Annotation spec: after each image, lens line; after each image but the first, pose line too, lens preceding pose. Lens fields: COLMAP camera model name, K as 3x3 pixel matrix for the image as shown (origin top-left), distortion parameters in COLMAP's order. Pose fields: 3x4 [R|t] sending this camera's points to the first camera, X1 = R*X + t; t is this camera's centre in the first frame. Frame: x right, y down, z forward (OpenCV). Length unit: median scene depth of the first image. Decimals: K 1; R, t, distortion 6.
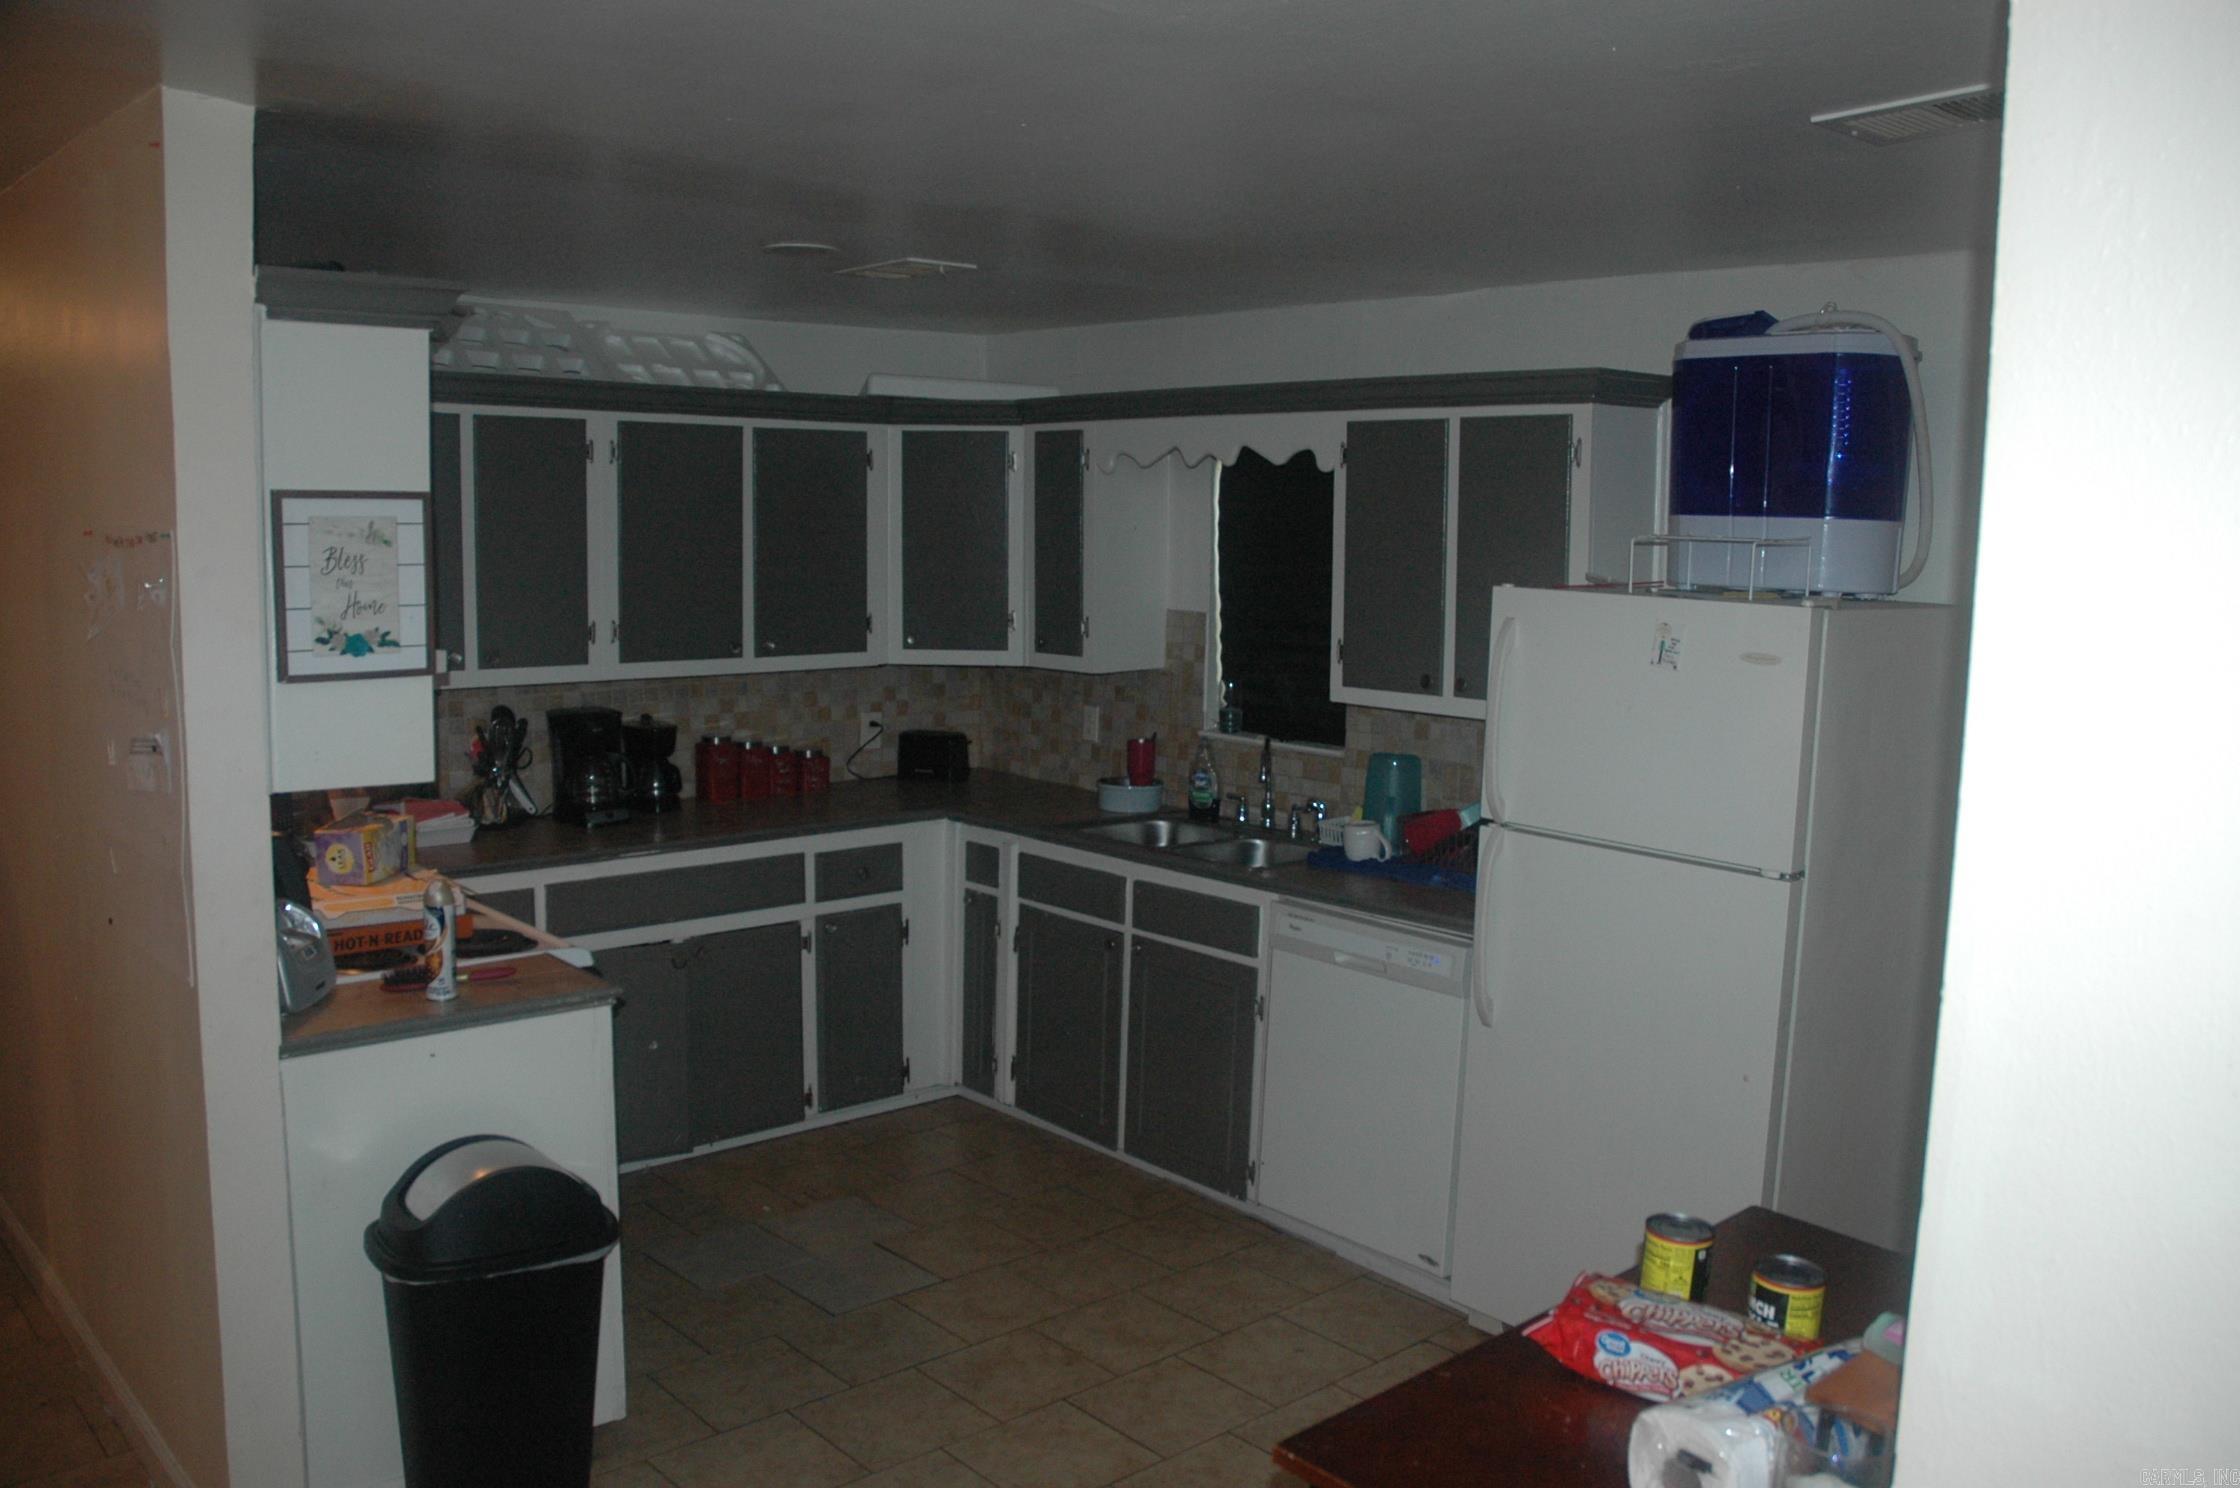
lens RADIAL K [[1794.3, 0, 1146.9], [0, 1794.3, 777.0], [0, 0, 1]] dist [-0.168074, 0.174118]
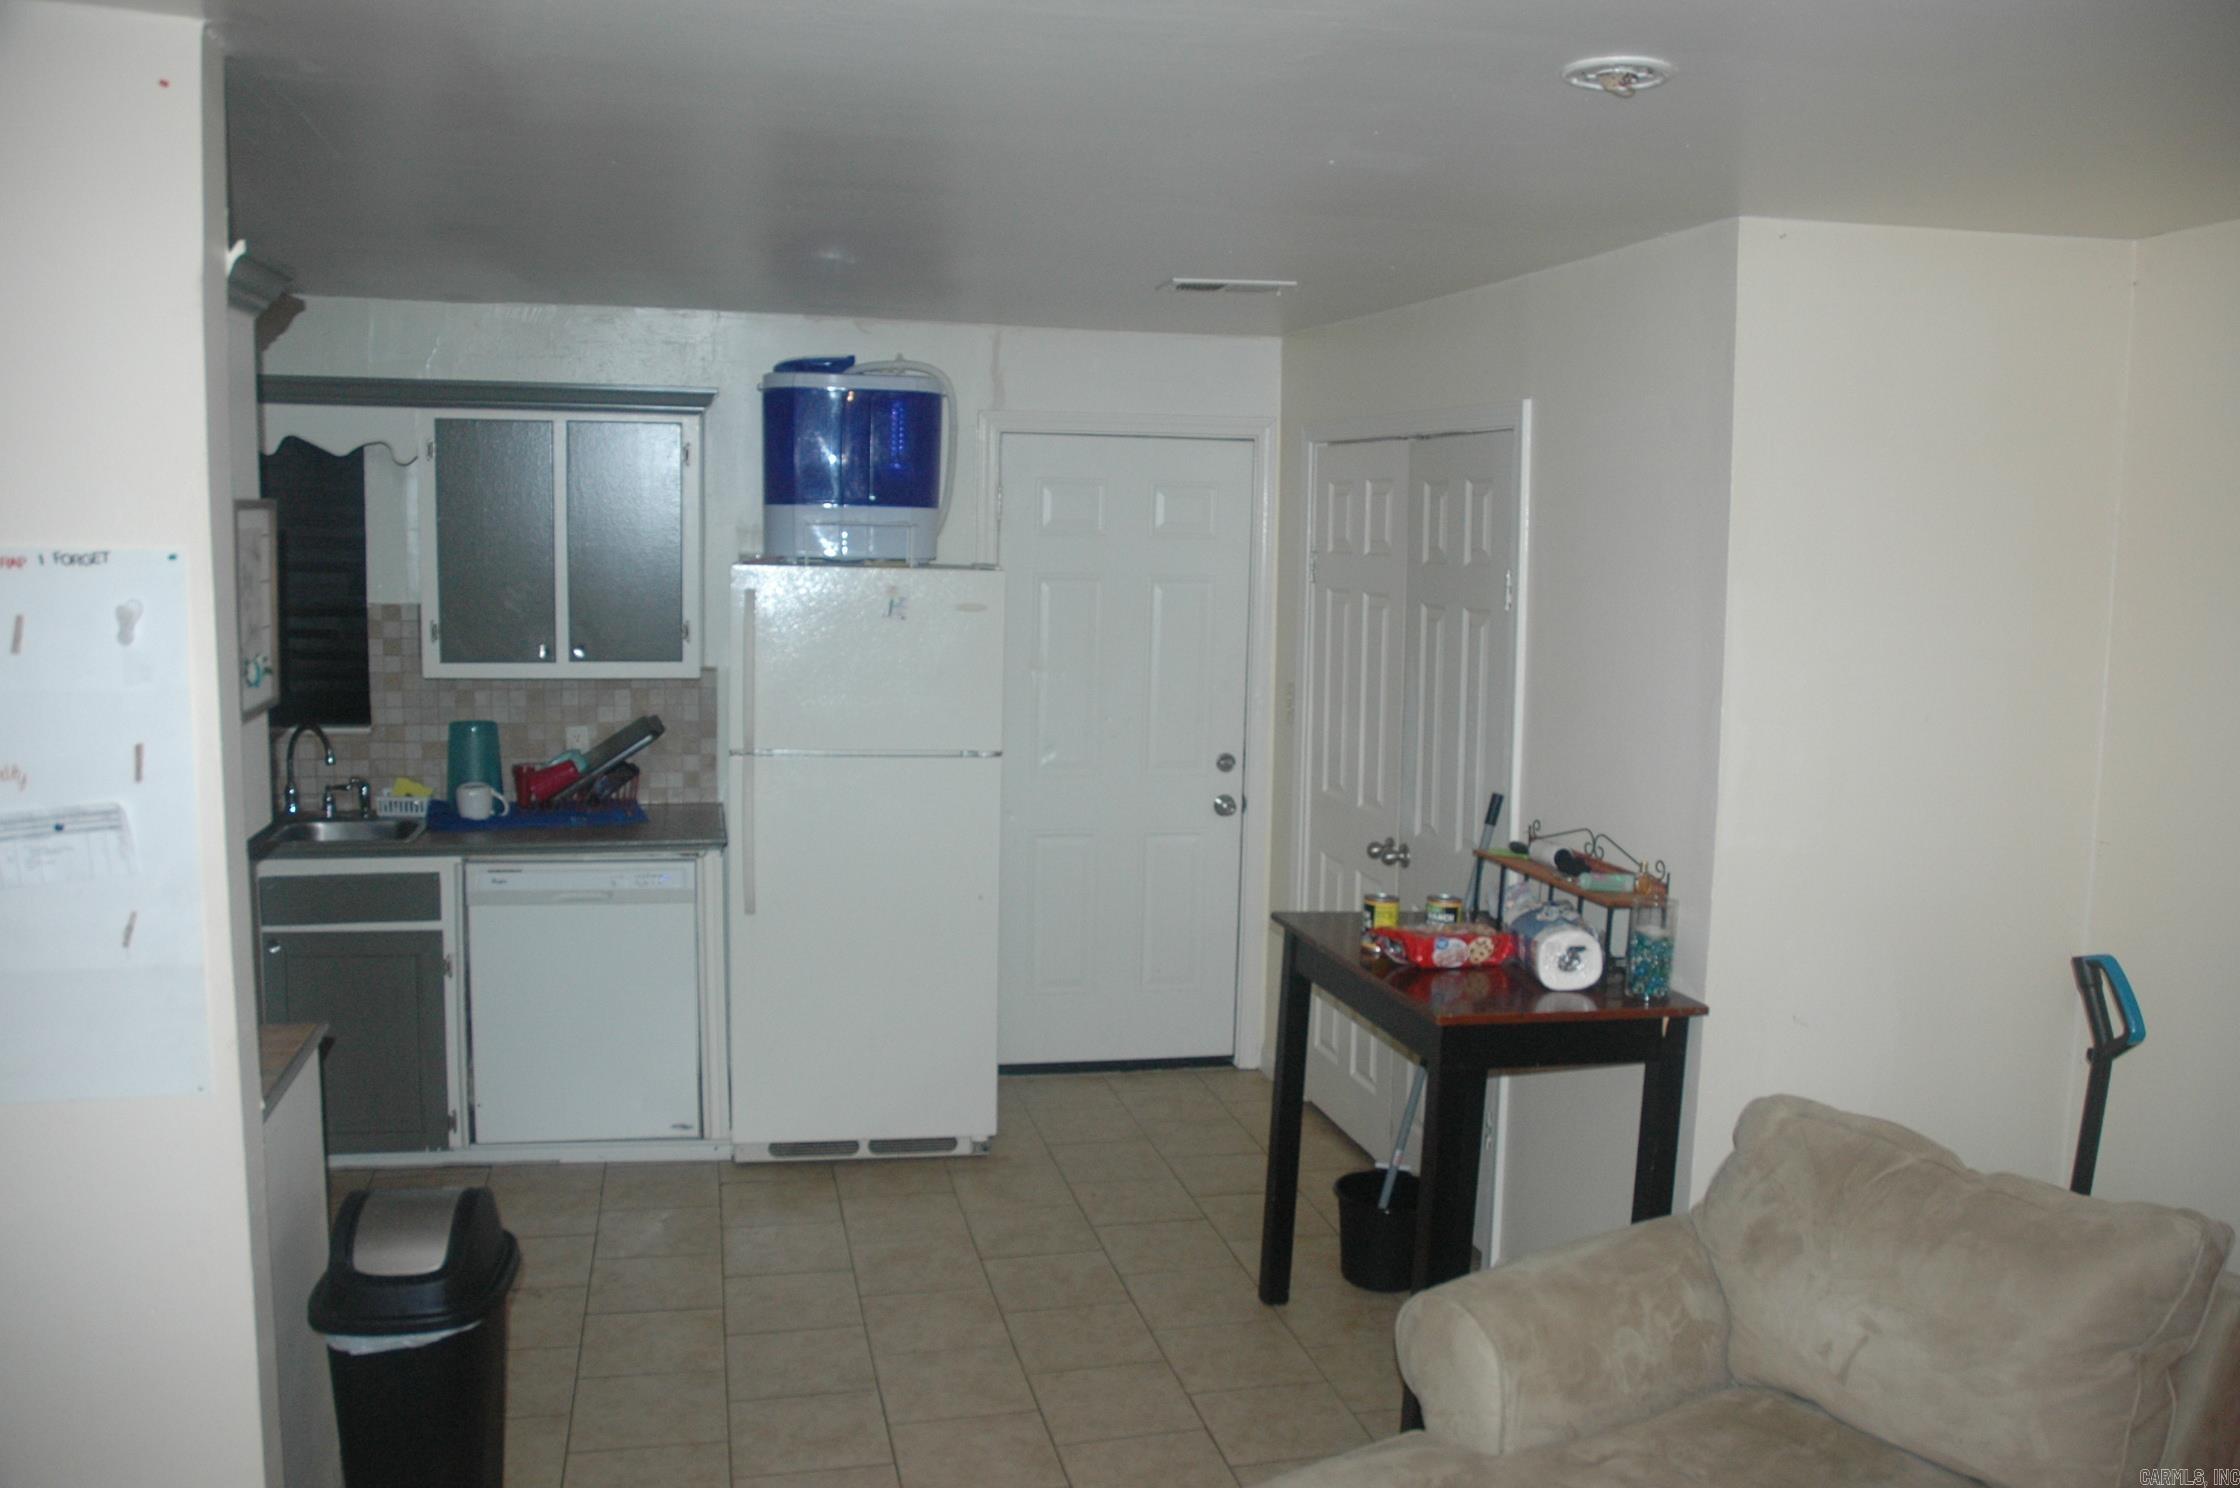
lens RADIAL K [[1794.3, 0, 1146.9], [0, 1794.3, 777.0], [0, 0, 1]] dist [-0.168074, 0.174118]
pose [[0.473936, -0.123150, 0.871905, -0.752824], [0.106330, 0.990930, 0.082164, -0.029379], [-0.874116, 0.053770, 0.482732, 0.142798]]
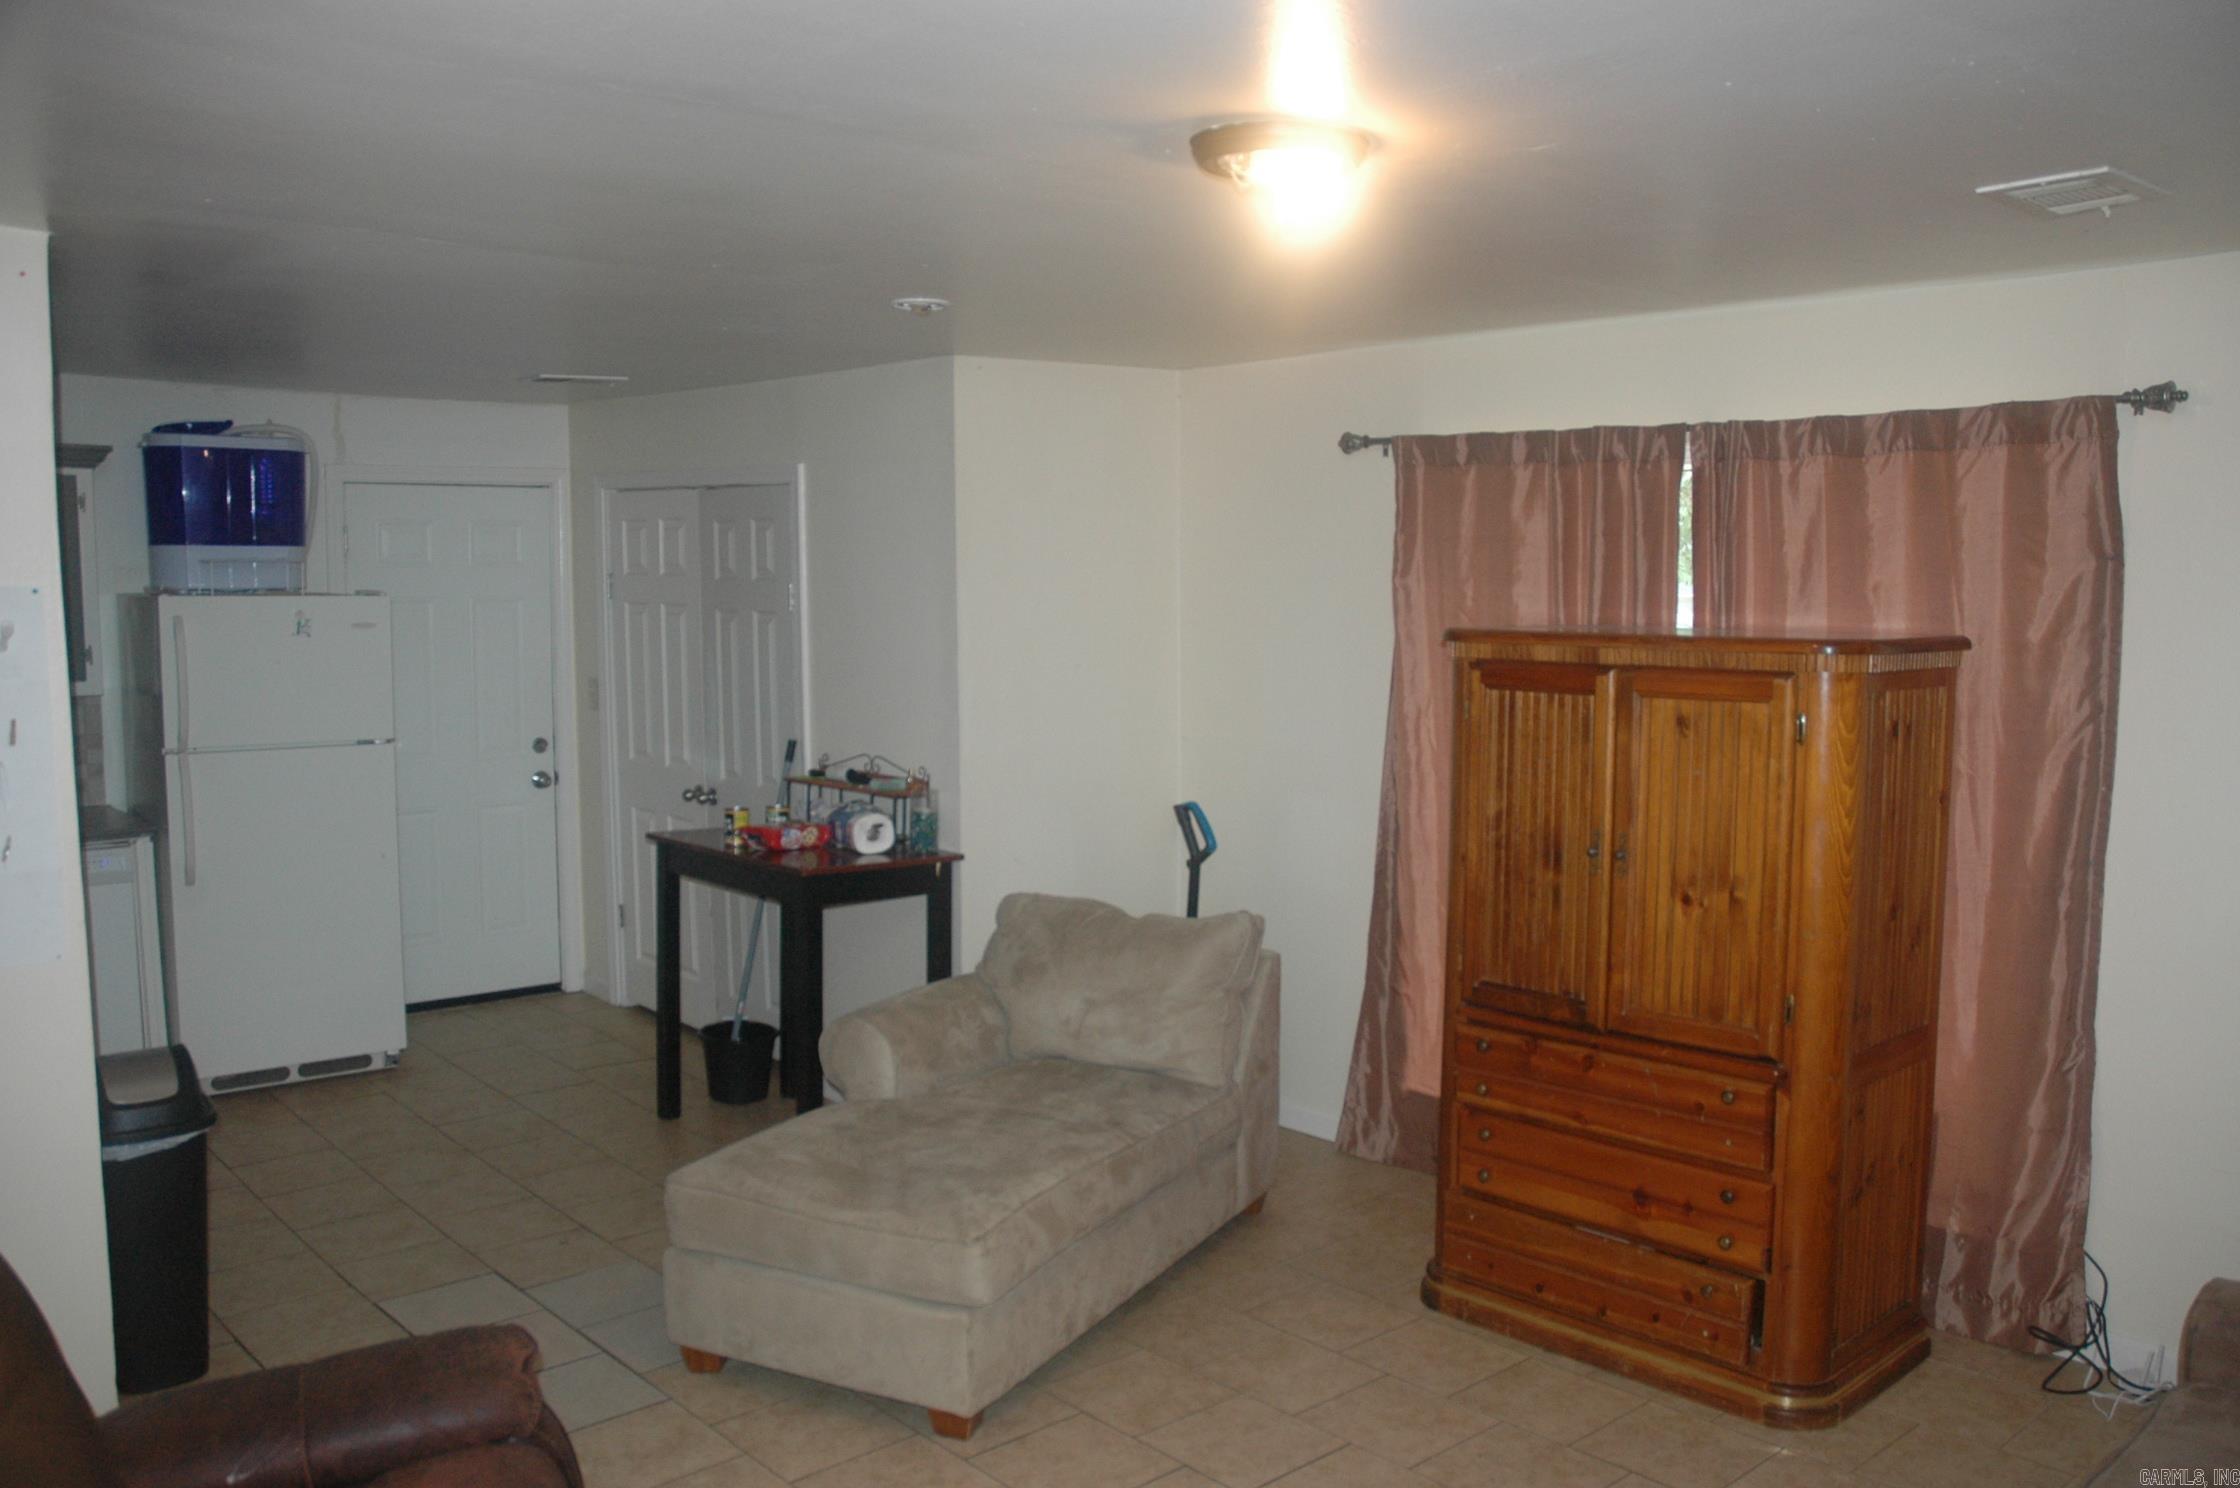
lens RADIAL K [[1794.3, 0, 1146.9], [0, 1794.3, 777.0], [0, 0, 1]] dist [-0.168074, 0.174118]
pose [[-0.000088, -0.133139, 0.991097, -1.244935], [0.128994, 0.982816, 0.132038, -0.039825], [-0.991645, 0.127857, 0.017088, 0.154758]]
